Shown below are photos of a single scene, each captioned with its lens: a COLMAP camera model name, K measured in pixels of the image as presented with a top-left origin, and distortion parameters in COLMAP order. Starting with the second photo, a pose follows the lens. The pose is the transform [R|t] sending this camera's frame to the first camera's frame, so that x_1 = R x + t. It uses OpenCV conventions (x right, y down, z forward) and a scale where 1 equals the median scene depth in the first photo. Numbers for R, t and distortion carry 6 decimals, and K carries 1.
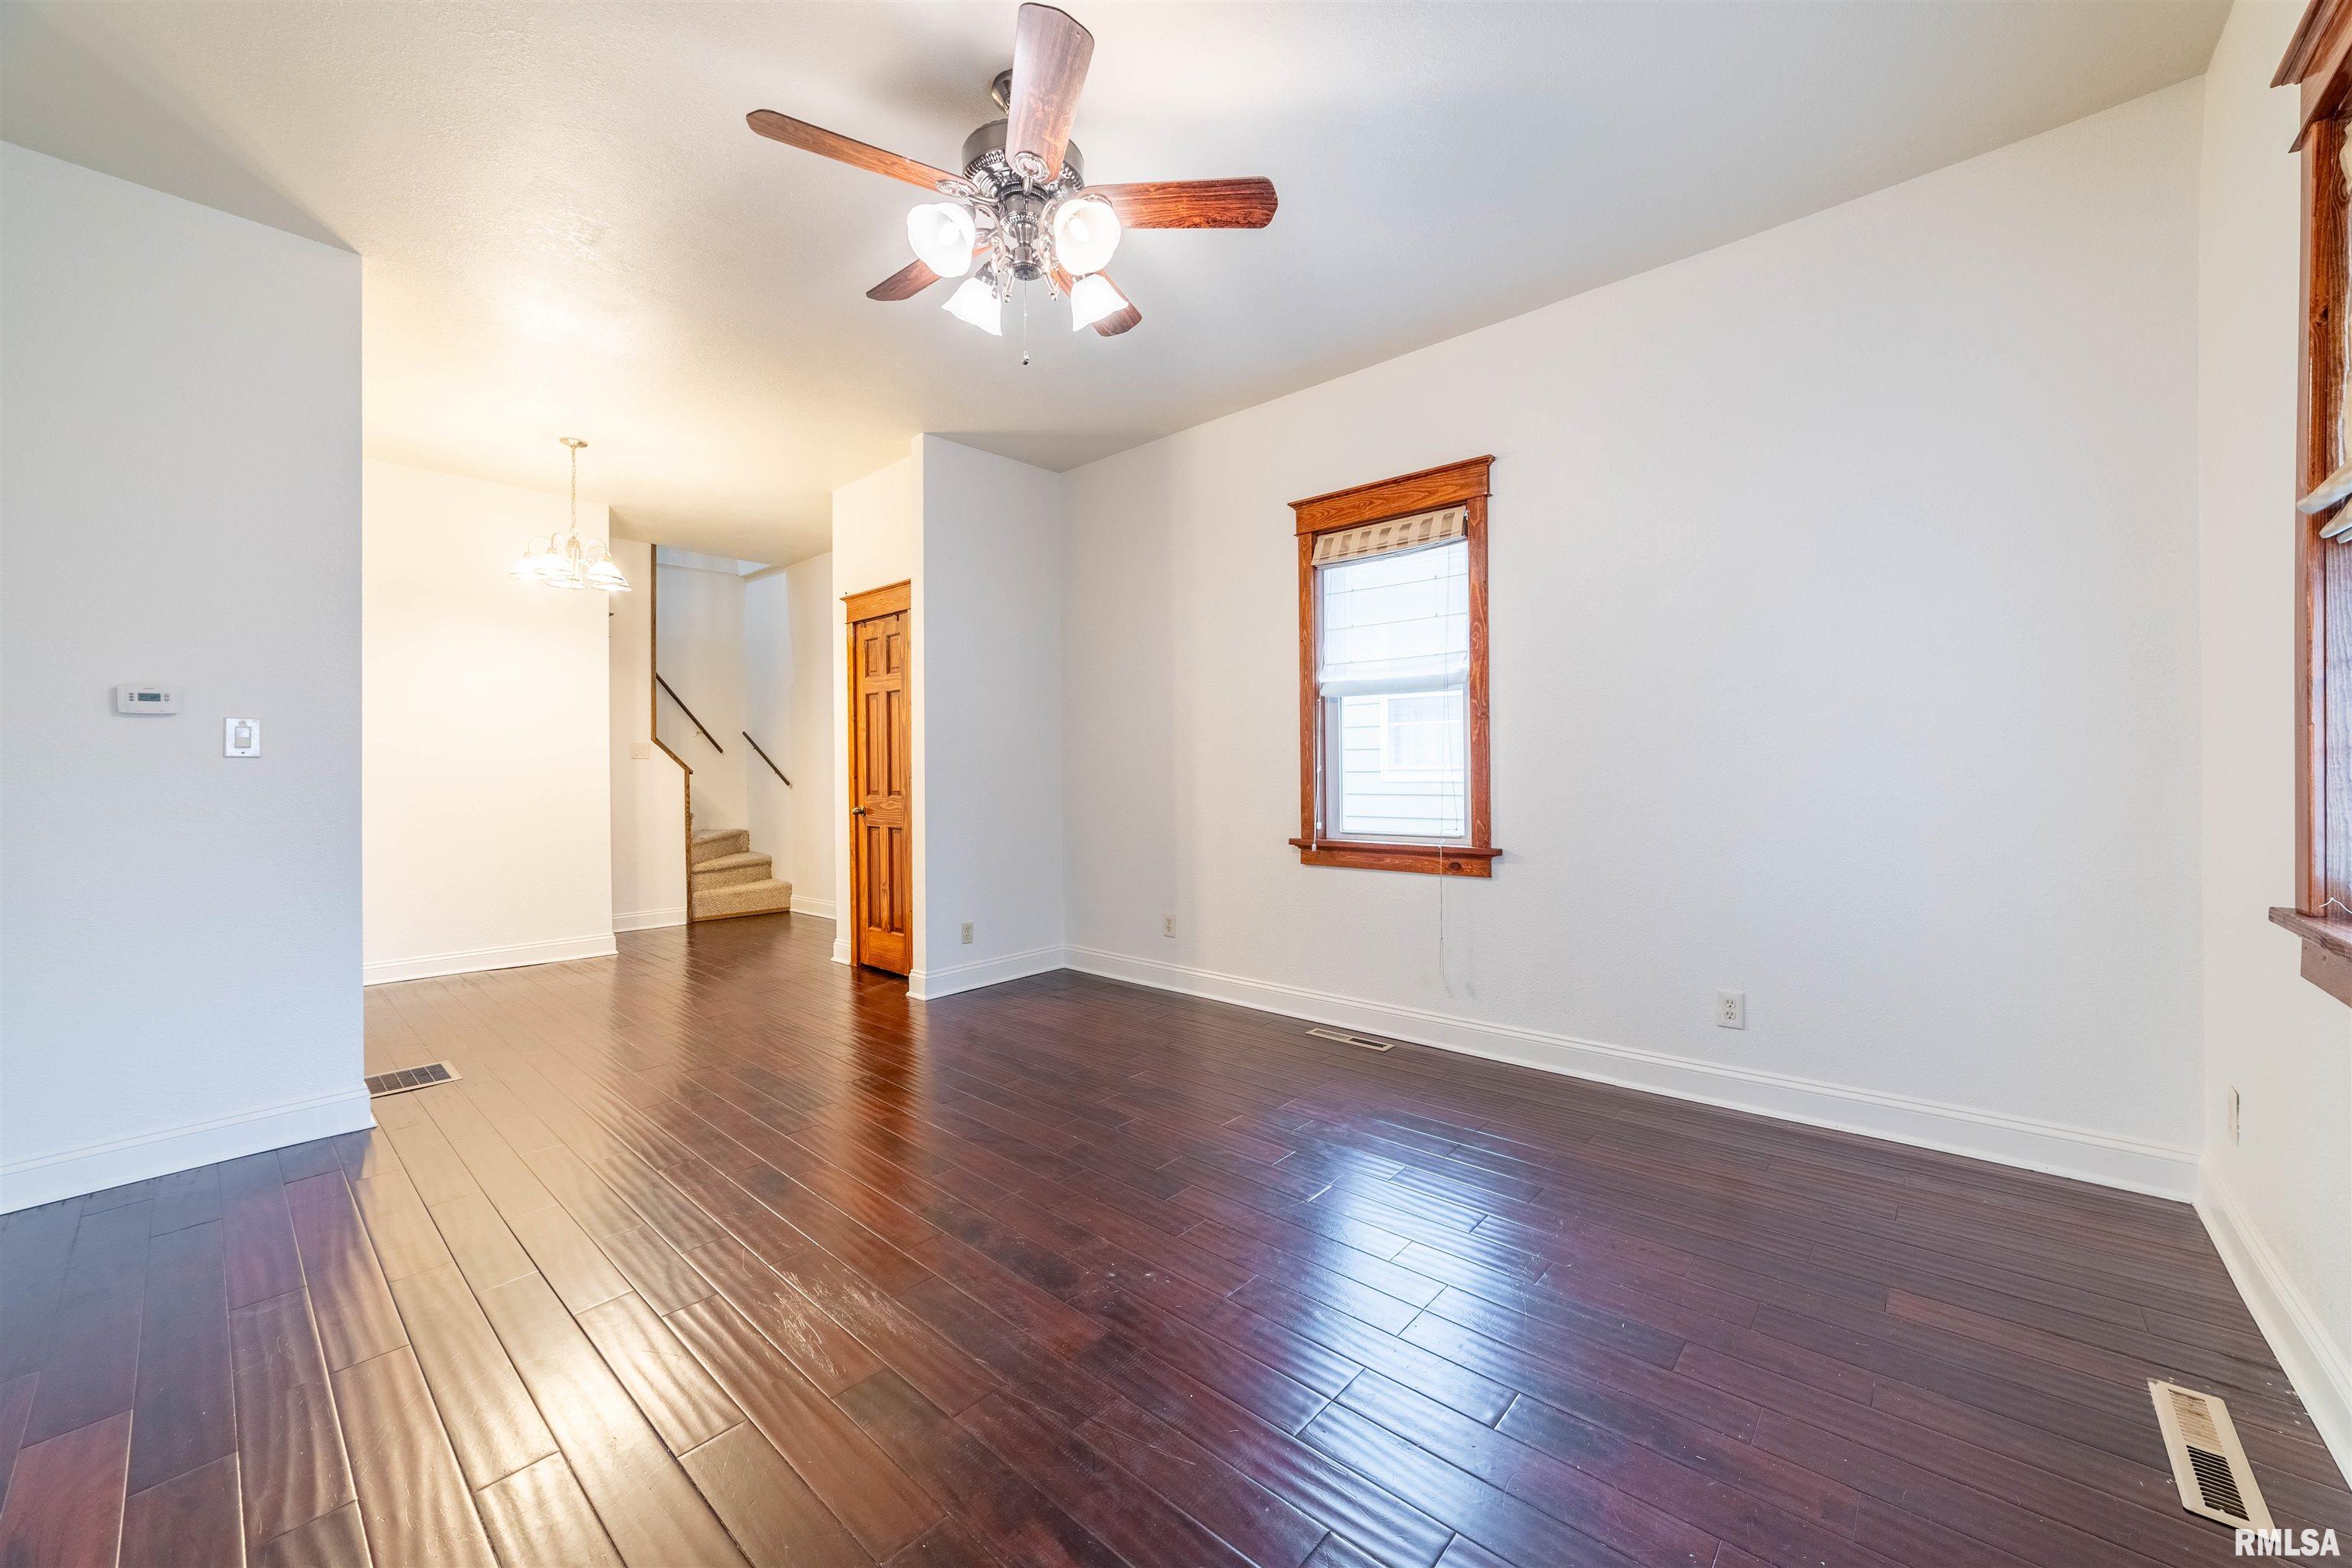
lens RADIAL K [[890.3, 0, 1172.7], [0, 890.3, 773.4], [0, 0, 1]] dist [-0.007906, 0.000444]
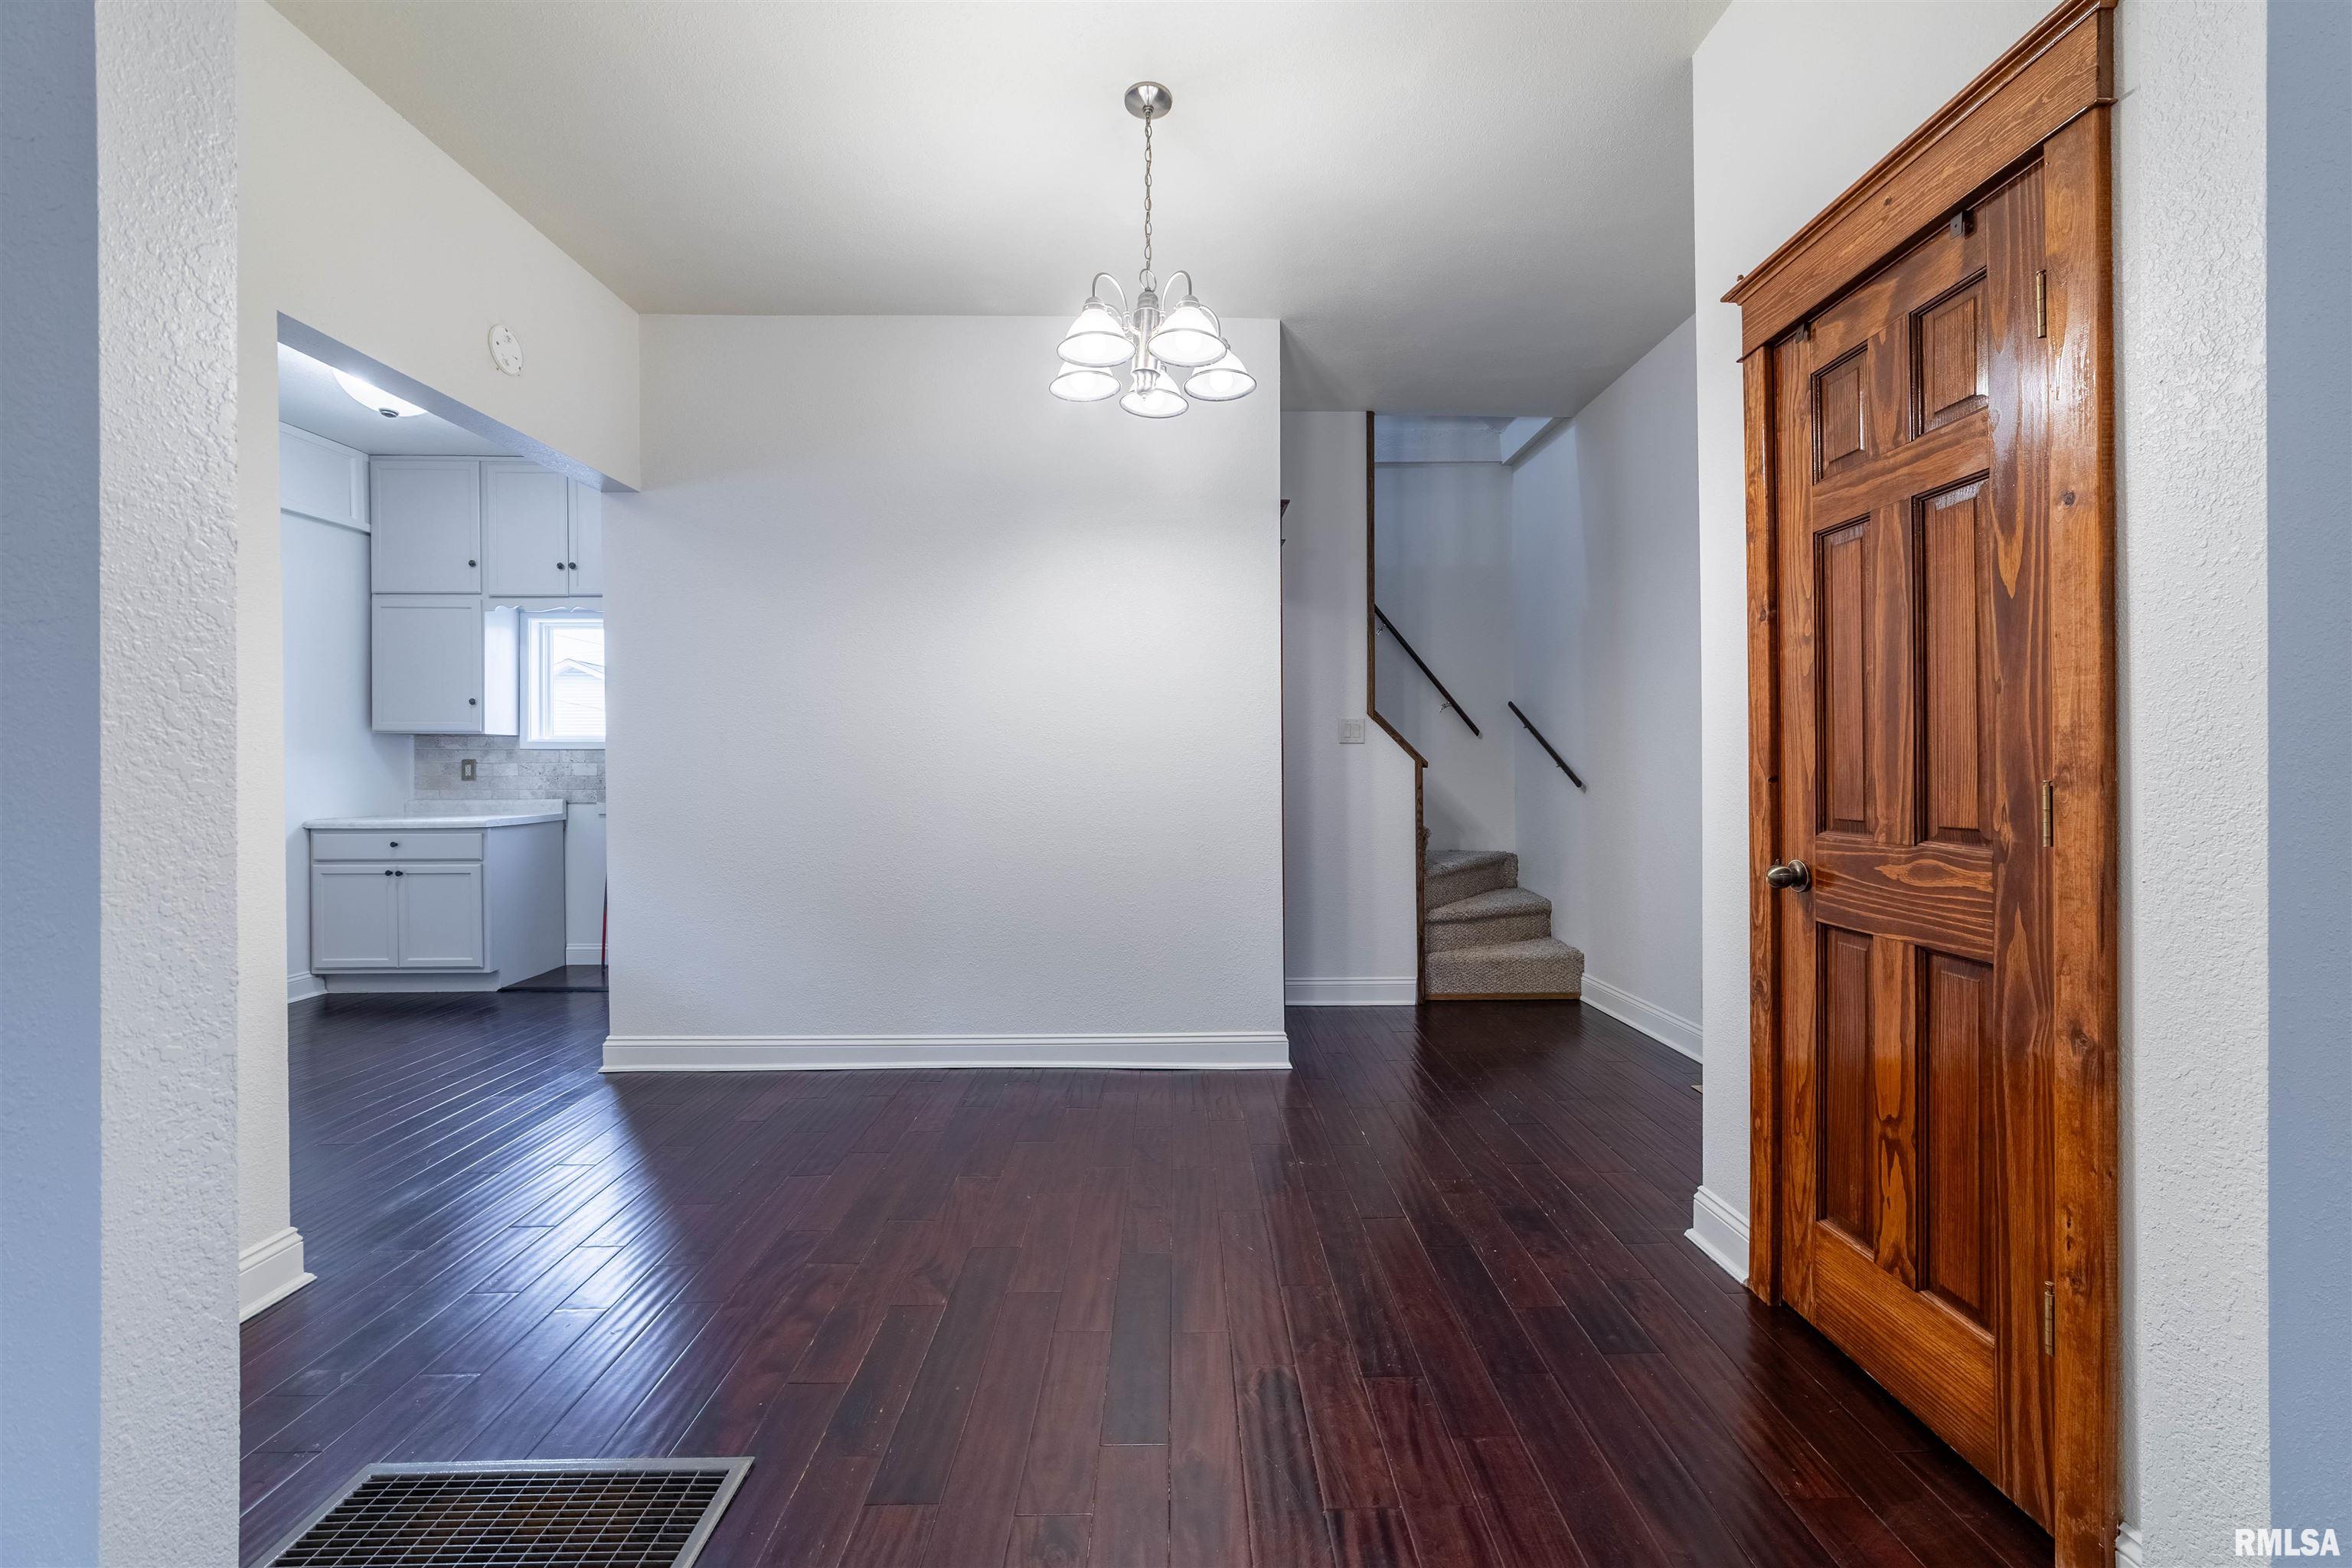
lens RADIAL K [[890.3, 0, 1180.9], [0, 890.3, 769.2], [0, 0, 1]] dist [-0.007906, 0.000444]
pose [[0.677200, 0.003828, -0.735789, -0.258984], [-0.000962, 0.999990, 0.004316, -0.000558], [0.735798, -0.002215, 0.677197, 0.592031]]
